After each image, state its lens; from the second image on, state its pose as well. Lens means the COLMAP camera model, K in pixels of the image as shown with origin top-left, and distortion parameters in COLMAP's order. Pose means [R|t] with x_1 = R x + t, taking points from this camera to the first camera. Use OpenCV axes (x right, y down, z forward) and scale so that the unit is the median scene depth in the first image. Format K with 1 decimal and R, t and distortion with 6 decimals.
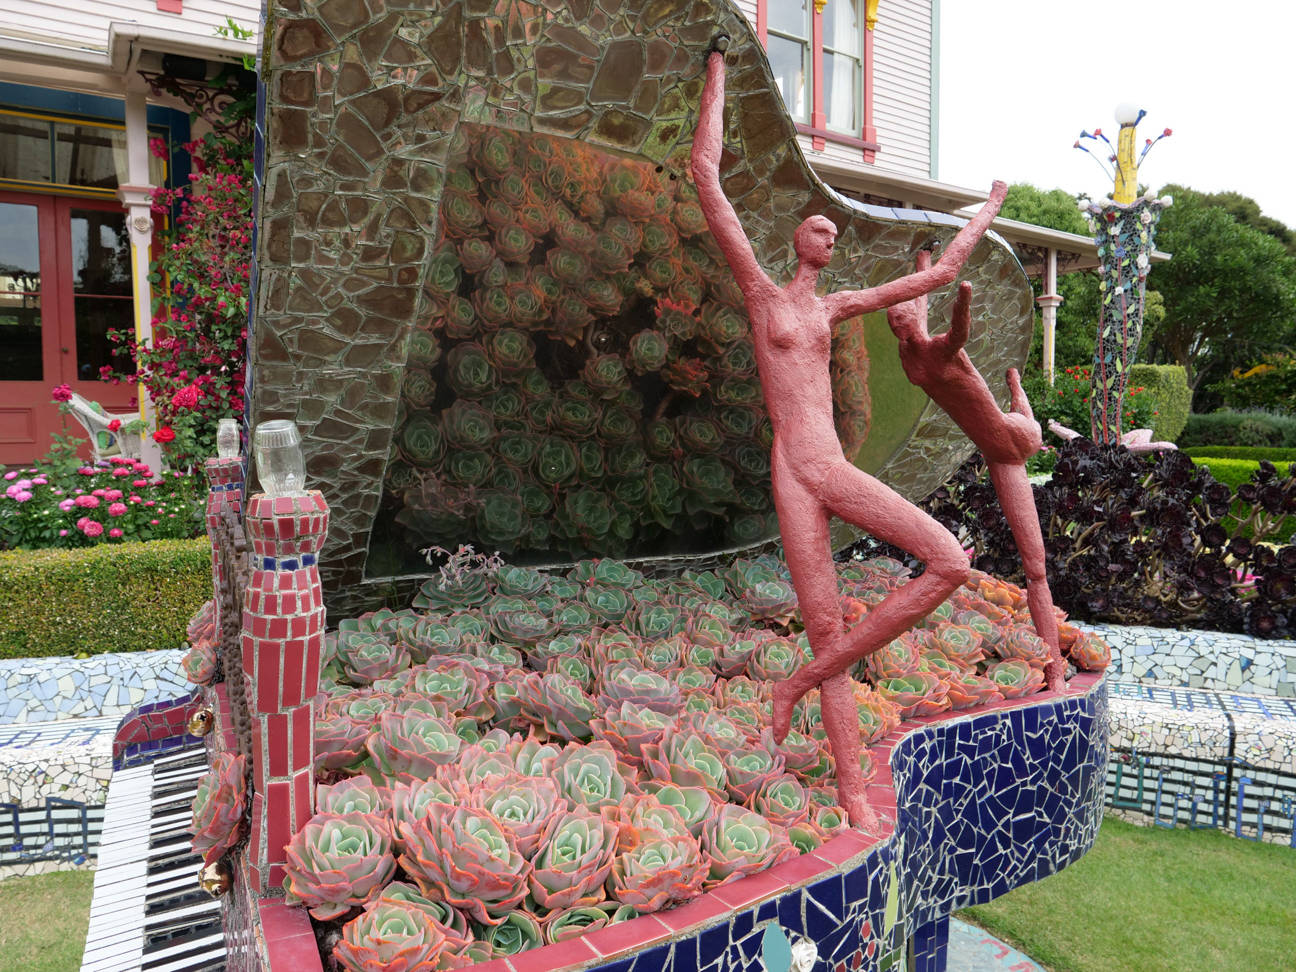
lens RADIAL K [[916.7, 0, 646.0], [0, 916.7, 493.4], [0, 0, 1]] dist [-0.044768, 0.010782]
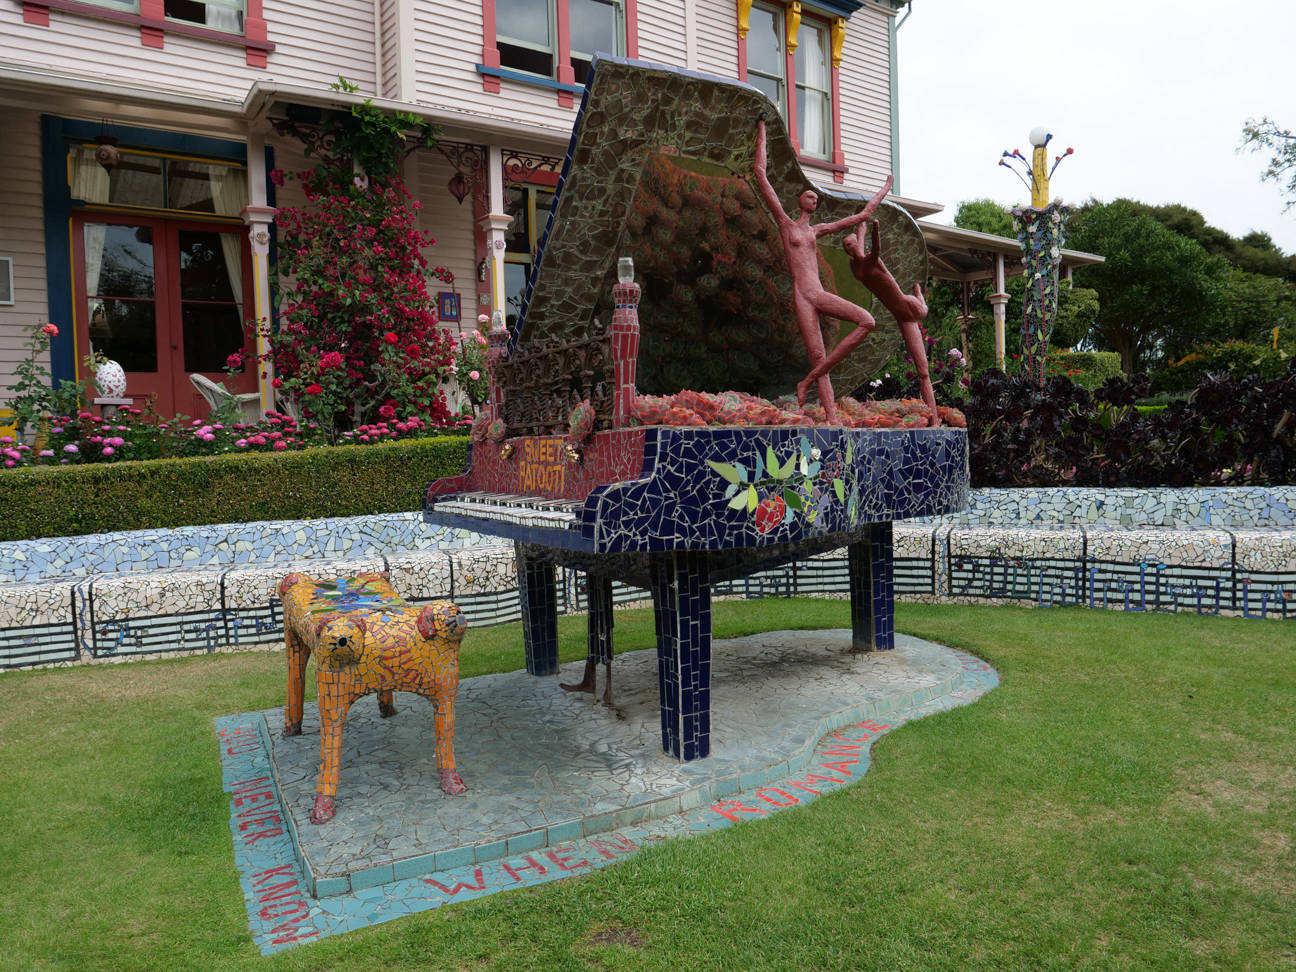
lens RADIAL K [[916.7, 0, 644.3], [0, 916.7, 492.2], [0, 0, 1]] dist [-0.044768, 0.010782]
pose [[0.999536, -0.024466, 0.018130, -0.110328], [0.024973, 0.999287, -0.028317, 0.195418], [-0.017424, 0.028757, 0.999435, -0.486057]]
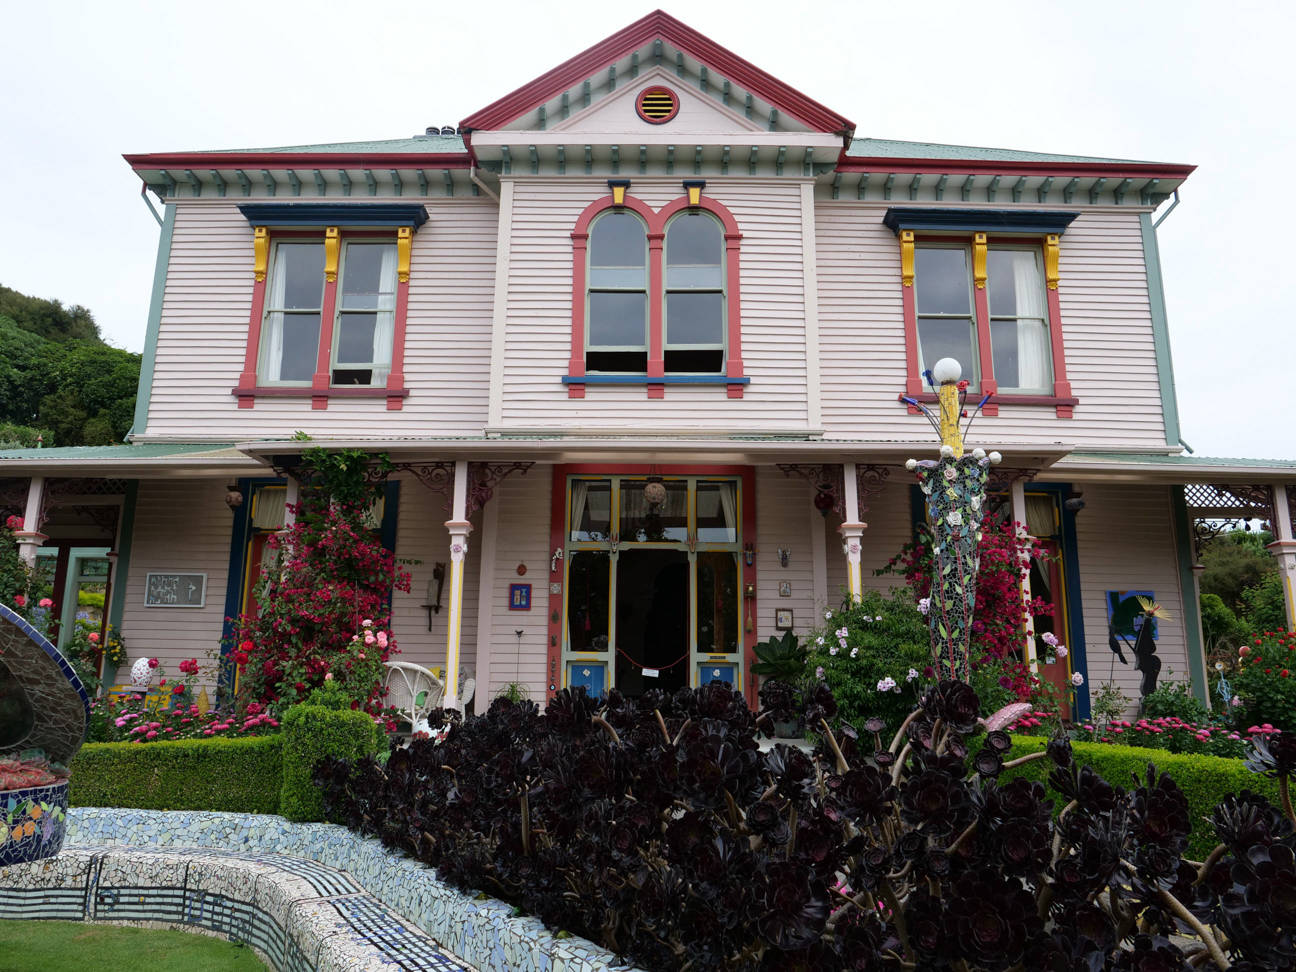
lens RADIAL K [[916.7, 0, 619.3], [0, 916.7, 524.7], [0, 0, 1]] dist [-0.044768, 0.010782]
pose [[0.827602, -0.090497, -0.553973, 1.523953], [-0.060465, 0.966802, -0.248269, 0.005909], [0.558050, 0.238964, 0.794655, 0.121187]]
